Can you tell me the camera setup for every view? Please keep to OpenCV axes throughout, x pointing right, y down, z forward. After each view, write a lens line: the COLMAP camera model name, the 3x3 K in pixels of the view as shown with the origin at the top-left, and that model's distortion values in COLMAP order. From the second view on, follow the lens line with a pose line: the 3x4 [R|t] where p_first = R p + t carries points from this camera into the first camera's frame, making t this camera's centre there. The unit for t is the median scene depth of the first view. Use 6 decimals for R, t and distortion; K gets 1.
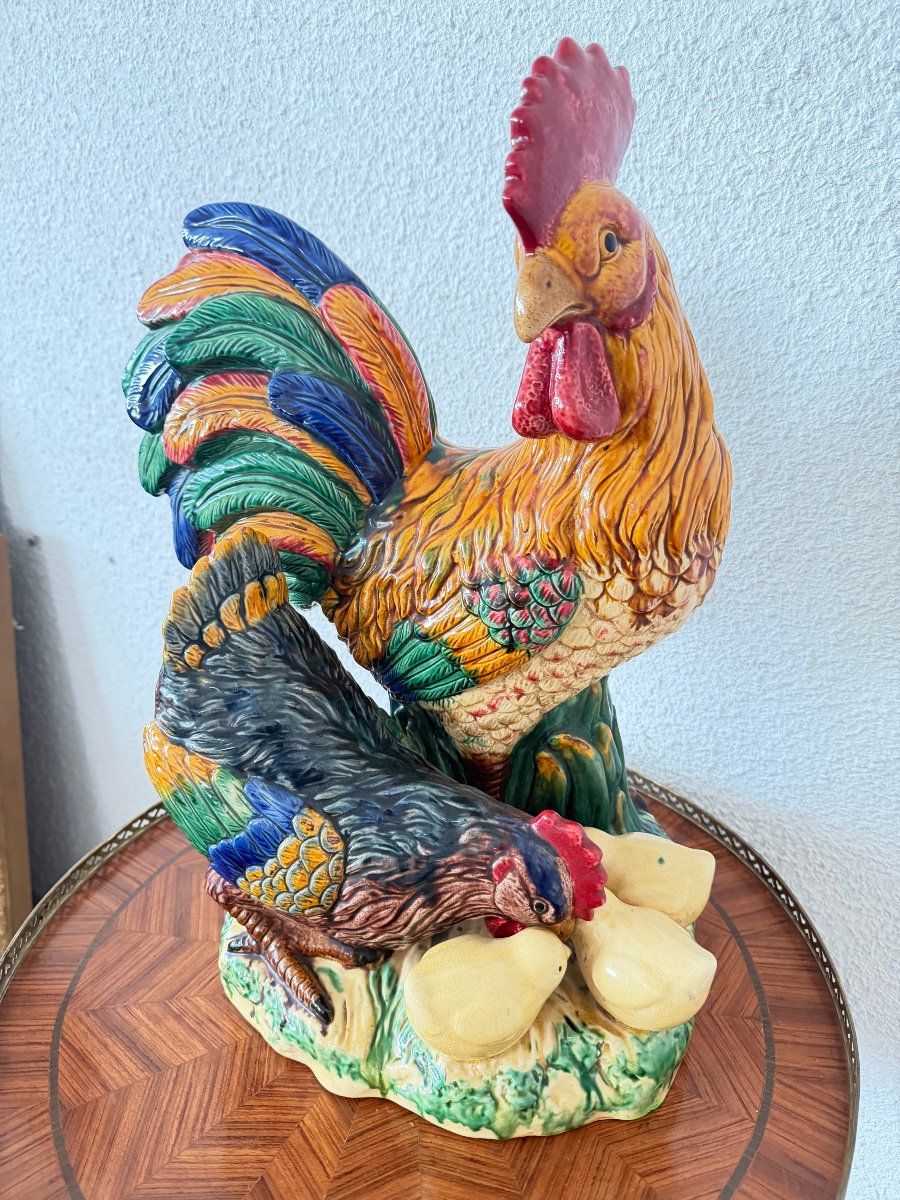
lens RADIAL K [[849.0, 0, 450.4], [0, 849.0, 585.1], [0, 0, 1]] dist [0.011200, -0.071889]
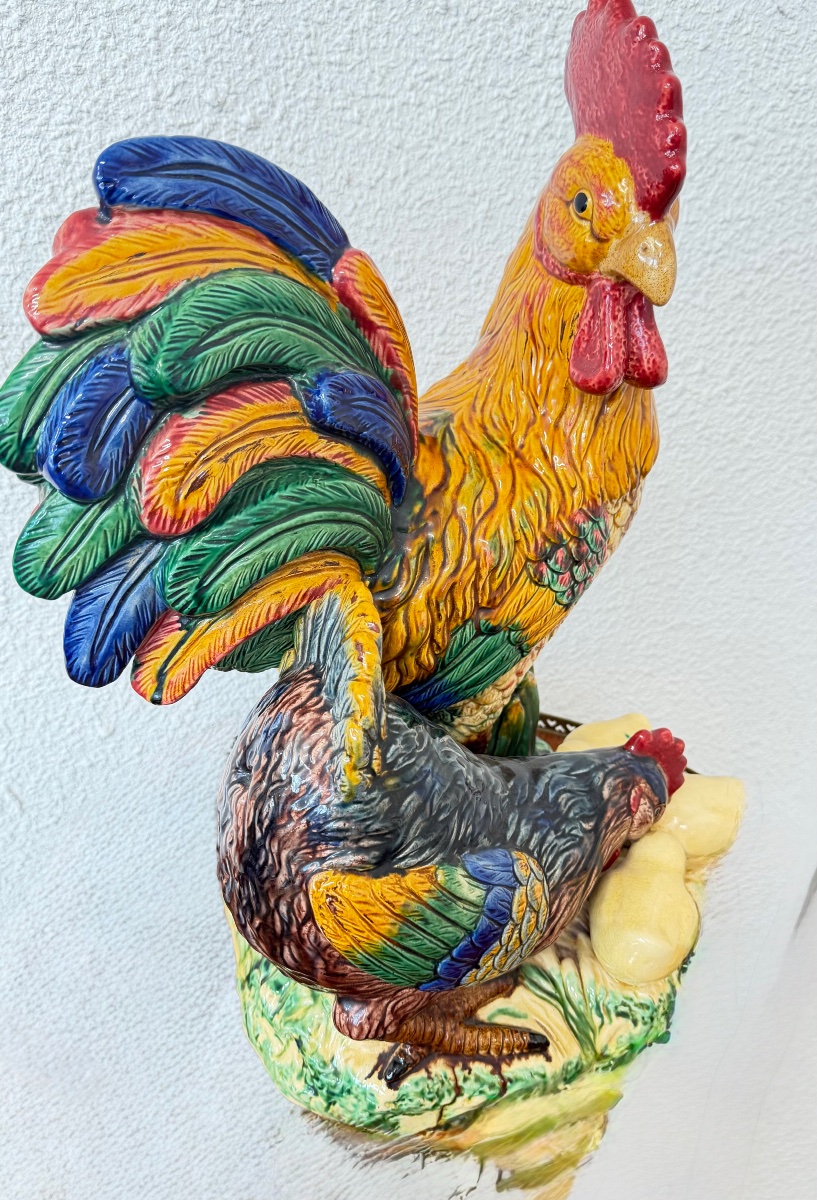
lens RADIAL K [[1016.5, 0, 407.8], [0, 1016.5, 581.2], [0, 0, 1]] dist [-0.018521, -0.010348]
pose [[0.584428, -0.337070, 0.738125, -0.917802], [0.252540, 0.940021, 0.229312, -0.275292], [-0.771147, 0.052389, 0.634498, 0.390370]]
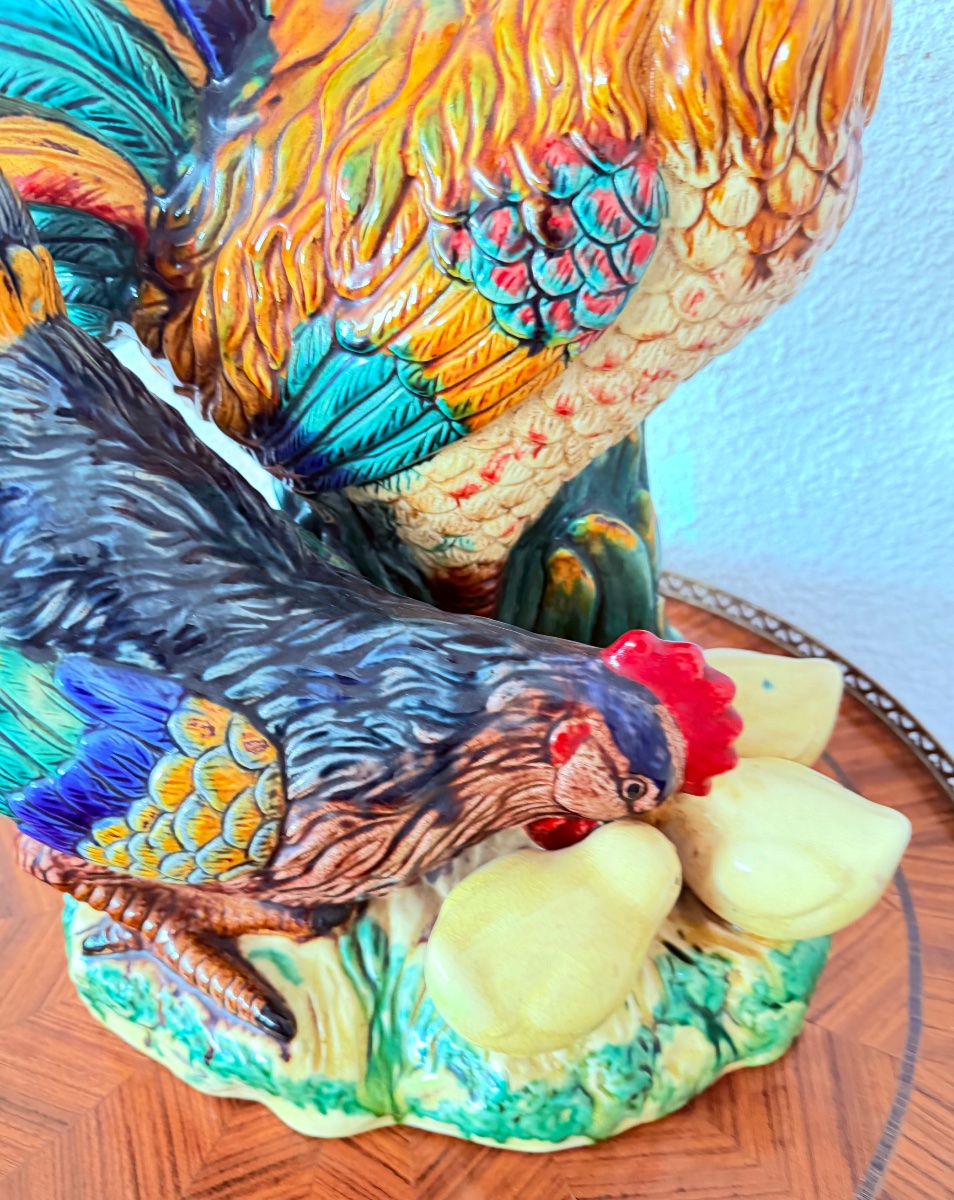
lens RADIAL K [[936.1, 0, 487.5], [0, 936.1, 652.9], [0, 0, 1]] dist [0.062010, -0.128155]
pose [[0.965529, -0.154567, 0.209432, -0.110758], [0.100360, 0.963451, 0.248375, 0.111035], [-0.240168, -0.218795, 0.945753, 0.415811]]
